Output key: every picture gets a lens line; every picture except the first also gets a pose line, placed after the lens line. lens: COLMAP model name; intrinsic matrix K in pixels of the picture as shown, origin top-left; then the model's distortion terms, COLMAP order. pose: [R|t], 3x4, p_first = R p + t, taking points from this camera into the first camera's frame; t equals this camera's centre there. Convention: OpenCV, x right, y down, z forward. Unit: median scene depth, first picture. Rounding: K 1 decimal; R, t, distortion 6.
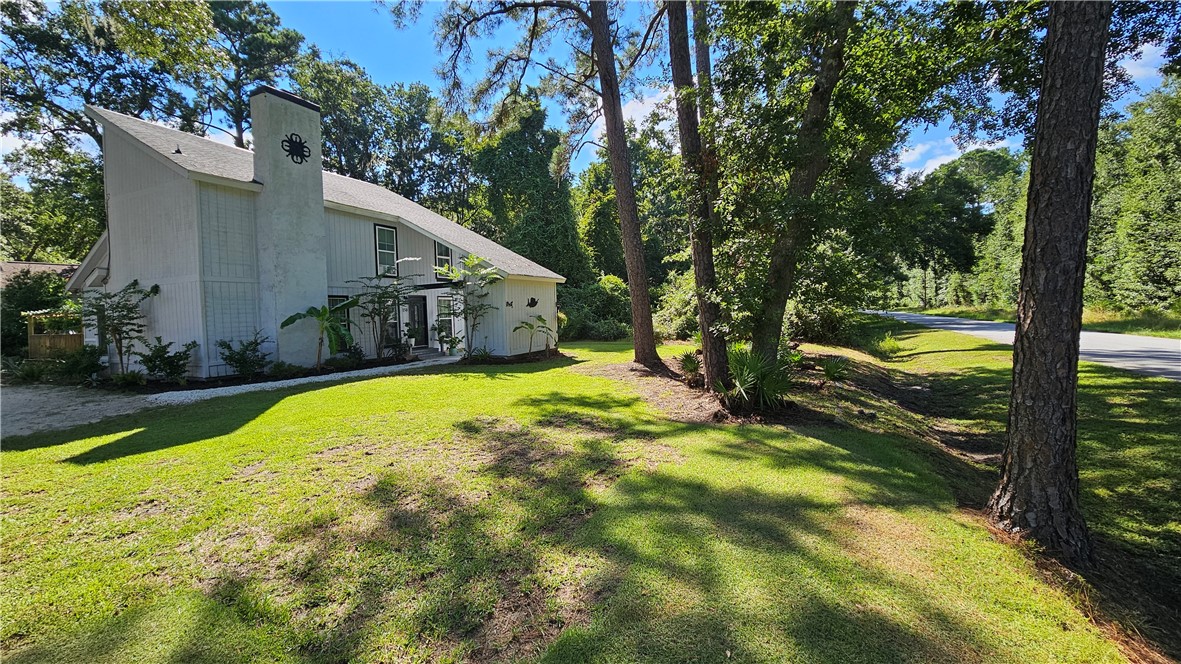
lens RADIAL K [[479.7, 0, 571.3], [0, 479.7, 331.3], [0, 0, 1]] dist [-0.002687, -0.000182]
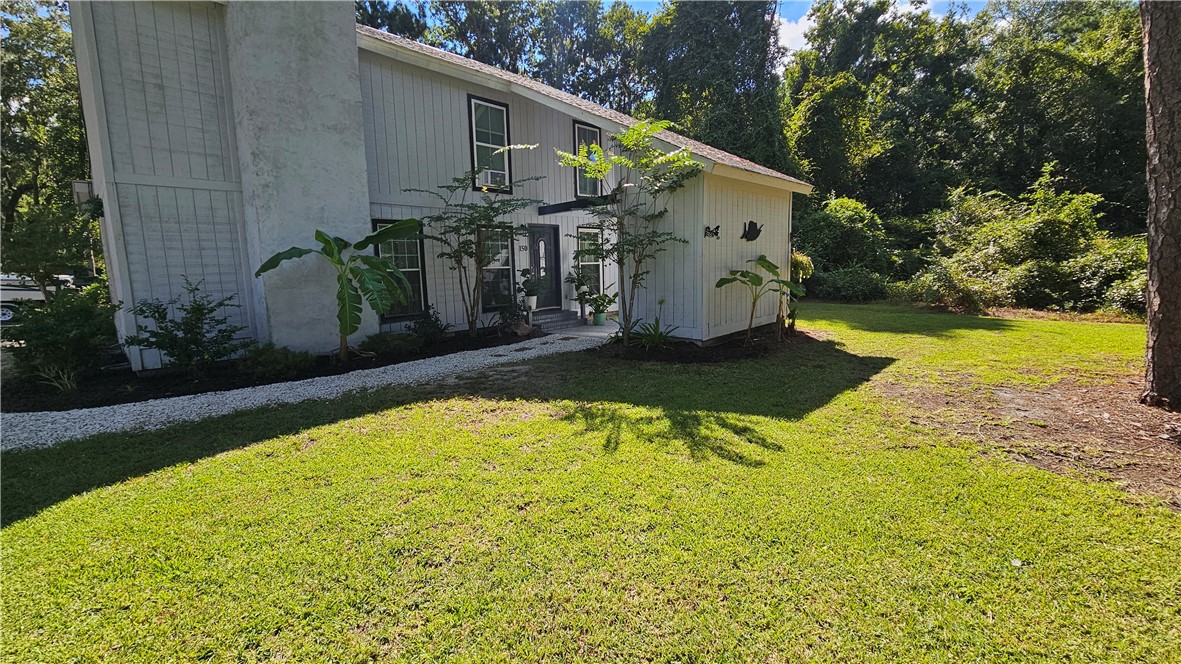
lens RADIAL K [[479.7, 0, 590.8], [0, 479.7, 330.2], [0, 0, 1]] dist [-0.002687, -0.000182]
pose [[0.959678, 0.044021, -0.277633, -0.103472], [-0.014437, 0.994077, 0.107715, -0.008910], [0.280730, -0.099363, 0.954629, 0.486705]]
